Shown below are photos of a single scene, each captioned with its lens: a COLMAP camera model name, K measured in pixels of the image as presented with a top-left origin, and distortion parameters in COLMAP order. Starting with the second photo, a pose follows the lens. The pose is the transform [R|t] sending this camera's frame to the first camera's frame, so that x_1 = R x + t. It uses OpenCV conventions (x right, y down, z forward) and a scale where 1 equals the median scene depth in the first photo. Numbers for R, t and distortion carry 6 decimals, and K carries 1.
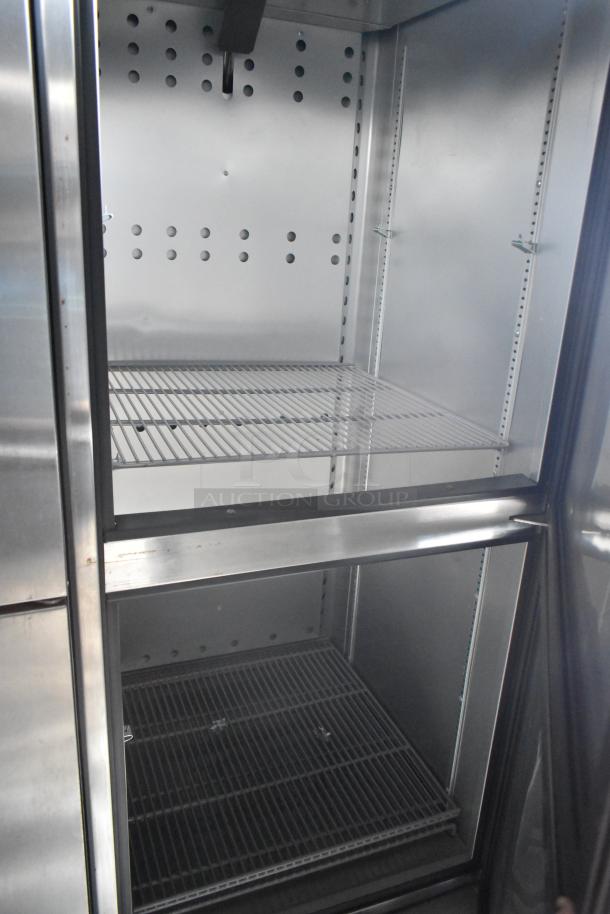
lens RADIAL K [[717.0, 0, 305.0], [0, 717.0, 457.0], [0, 0, 1]] dist [0.000036, 0.001516]
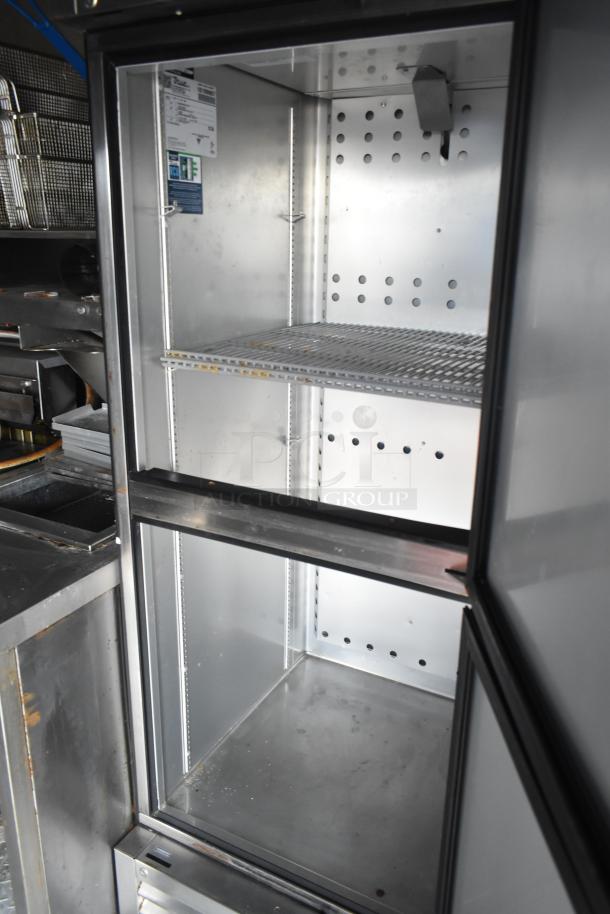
lens RADIAL K [[717.0, 0, 305.0], [0, 717.0, 457.0], [0, 0, 1]] dist [0.000036, 0.001516]
pose [[0.646473, 0.167702, -0.744278, 0.672284], [-0.228162, 0.973393, 0.021148, -0.025538], [0.728021, 0.156145, 0.667536, 0.162032]]
